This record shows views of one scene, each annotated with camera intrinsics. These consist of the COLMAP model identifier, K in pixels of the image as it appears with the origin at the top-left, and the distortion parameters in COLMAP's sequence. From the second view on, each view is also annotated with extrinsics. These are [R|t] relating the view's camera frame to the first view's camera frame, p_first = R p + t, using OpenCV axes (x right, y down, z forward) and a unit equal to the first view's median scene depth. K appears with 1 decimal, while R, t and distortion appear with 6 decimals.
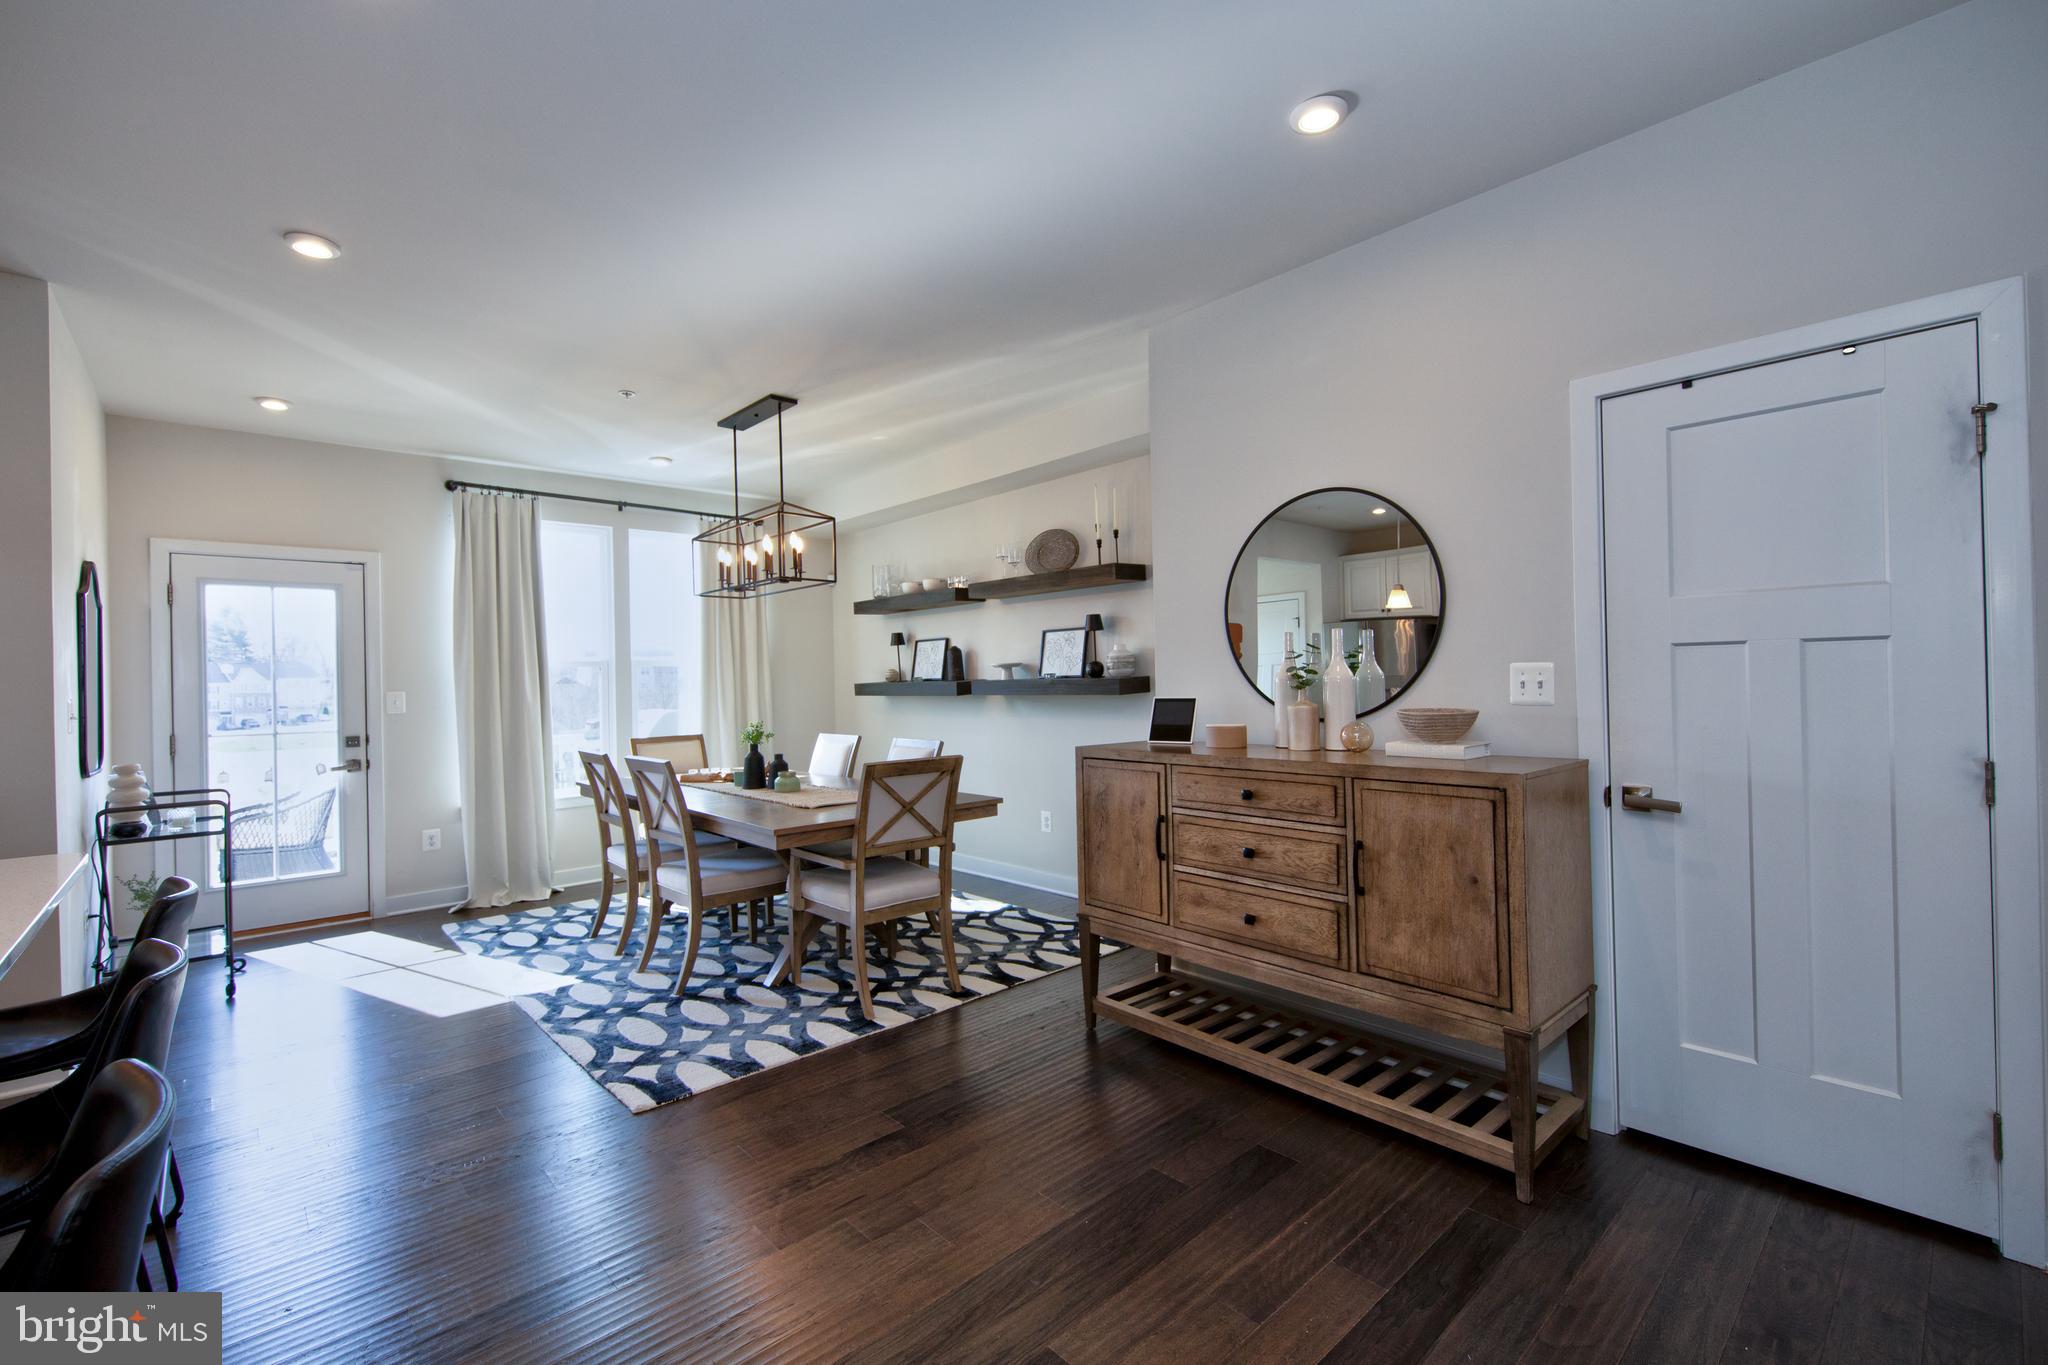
lens RADIAL K [[869.0, 0, 1009.7], [0, 869.0, 684.3], [0, 0, 1]] dist [0.009792, -0.000497]
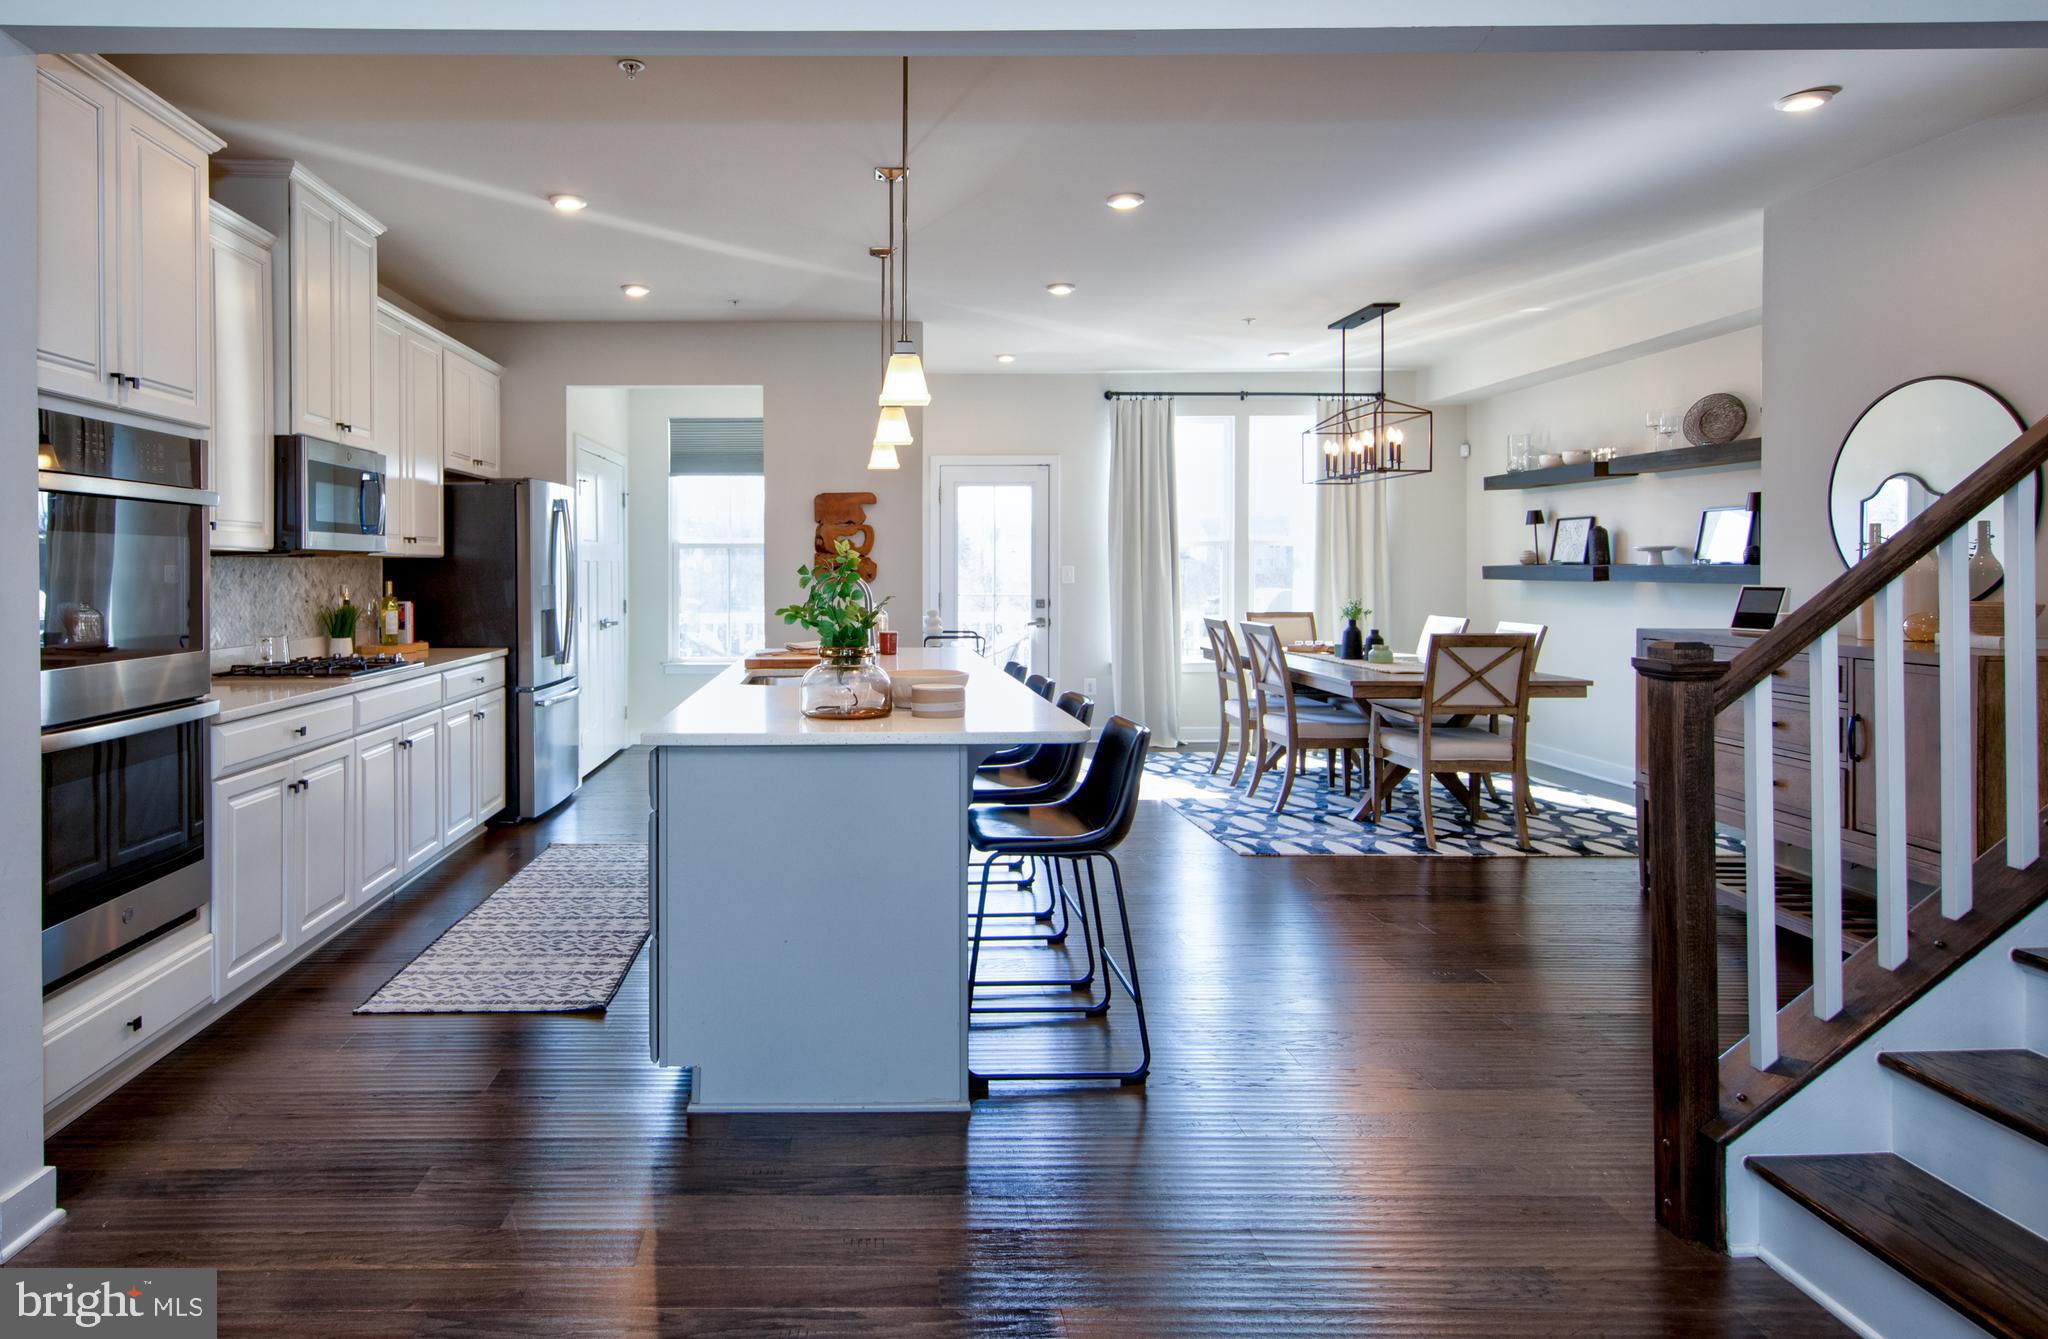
lens RADIAL K [[1222.6, 0, 865.3], [0, 1222.6, 569.2], [0, 0, 1]] dist [0.014942, 0.001598]
pose [[0.751945, 0.020345, -0.658912, 0.263212], [-0.016254, 0.999792, 0.012322, -0.003827], [0.659026, 0.001445, 0.752119, -0.573515]]
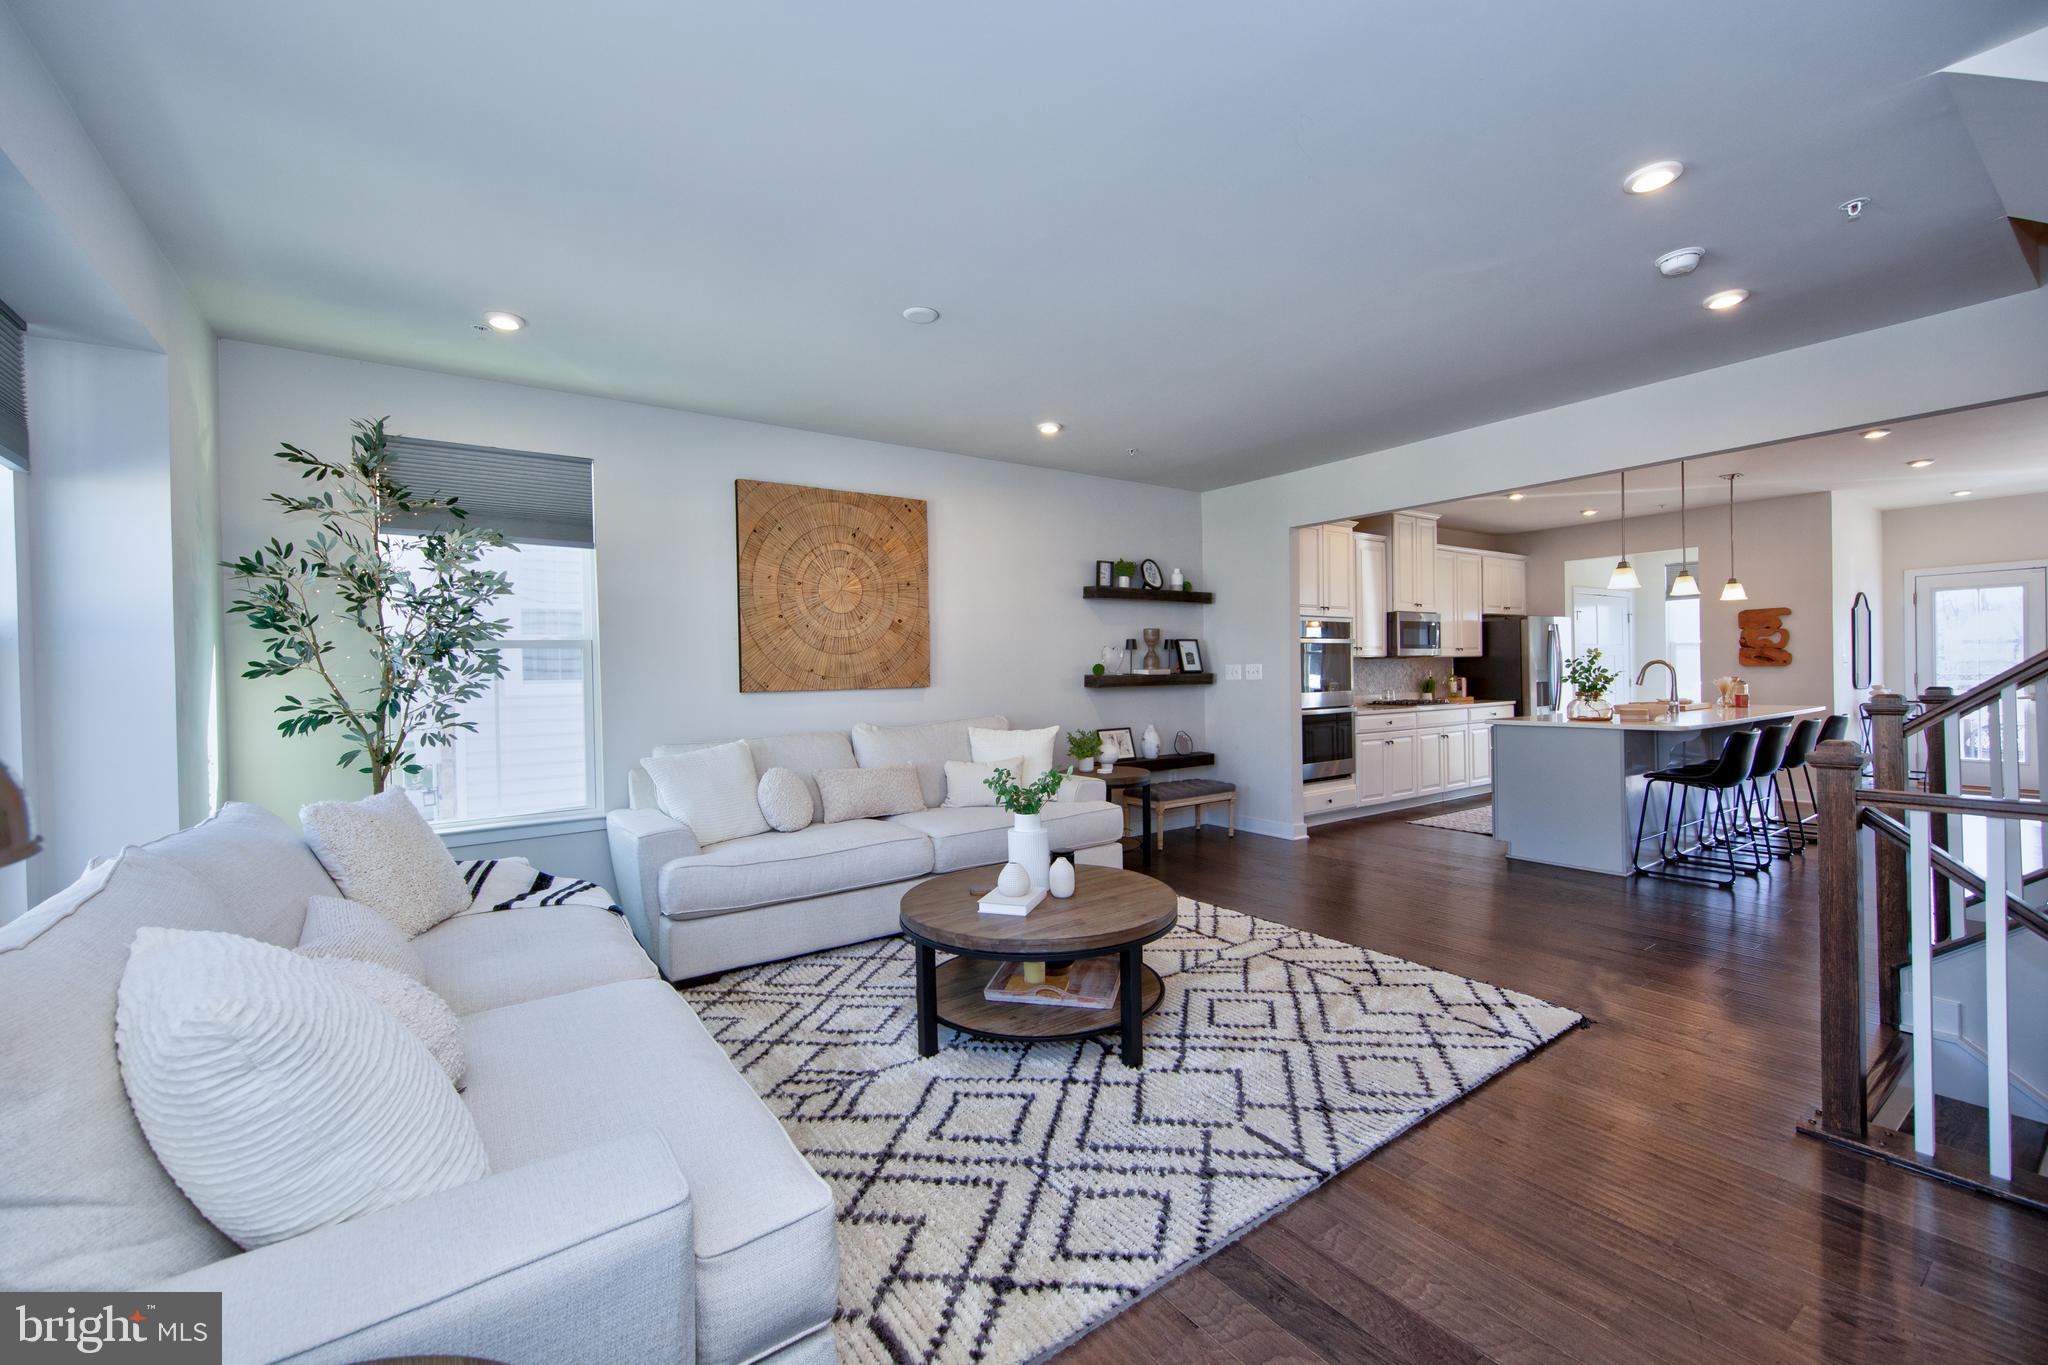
lens RADIAL K [[869.0, 0, 1015.1], [0, 869.0, 676.6], [0, 0, 1]] dist [0.009792, -0.000497]
pose [[-0.097031, 0.027736, -0.994895, 1.095242], [0.015851, 0.999528, 0.026319, -0.016066], [0.995155, -0.013217, -0.097425, -0.733493]]
